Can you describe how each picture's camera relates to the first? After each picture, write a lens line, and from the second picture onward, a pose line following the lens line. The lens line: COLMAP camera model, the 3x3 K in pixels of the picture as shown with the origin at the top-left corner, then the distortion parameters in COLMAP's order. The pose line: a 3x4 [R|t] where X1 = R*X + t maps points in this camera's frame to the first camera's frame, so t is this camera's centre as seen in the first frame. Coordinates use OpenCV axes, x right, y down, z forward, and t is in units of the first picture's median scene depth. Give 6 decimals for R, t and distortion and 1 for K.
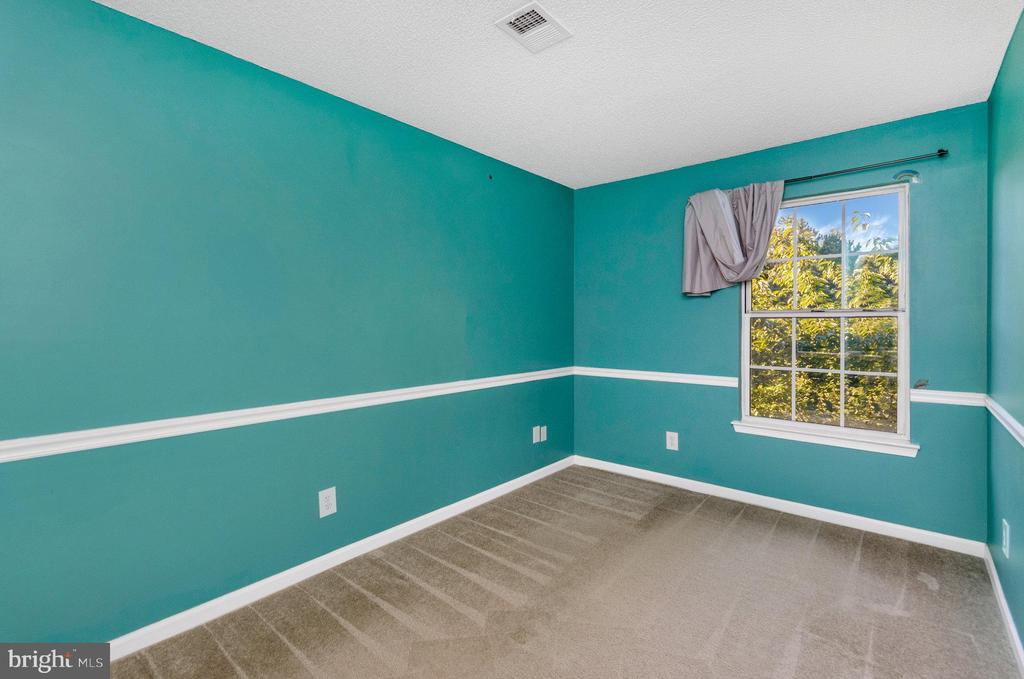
lens RADIAL K [[462.7, 0, 513.1], [0, 462.7, 330.1], [0, 0, 1]] dist [0.001725, 0.000251]
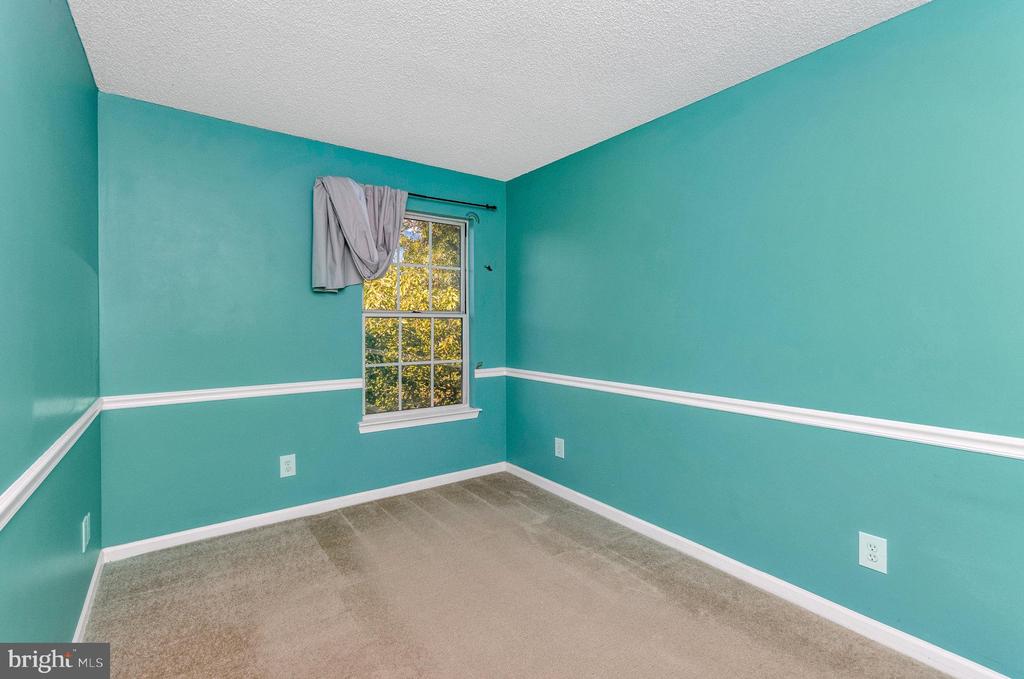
lens RADIAL K [[462.7, 0, 513.1], [0, 462.7, 330.1], [0, 0, 1]] dist [0.001725, 0.000251]
pose [[0.239220, -0.017911, 0.970800, -0.428354], [0.010223, 0.999821, 0.015927, -0.012369], [-0.970912, 0.006114, 0.239360, 0.502044]]
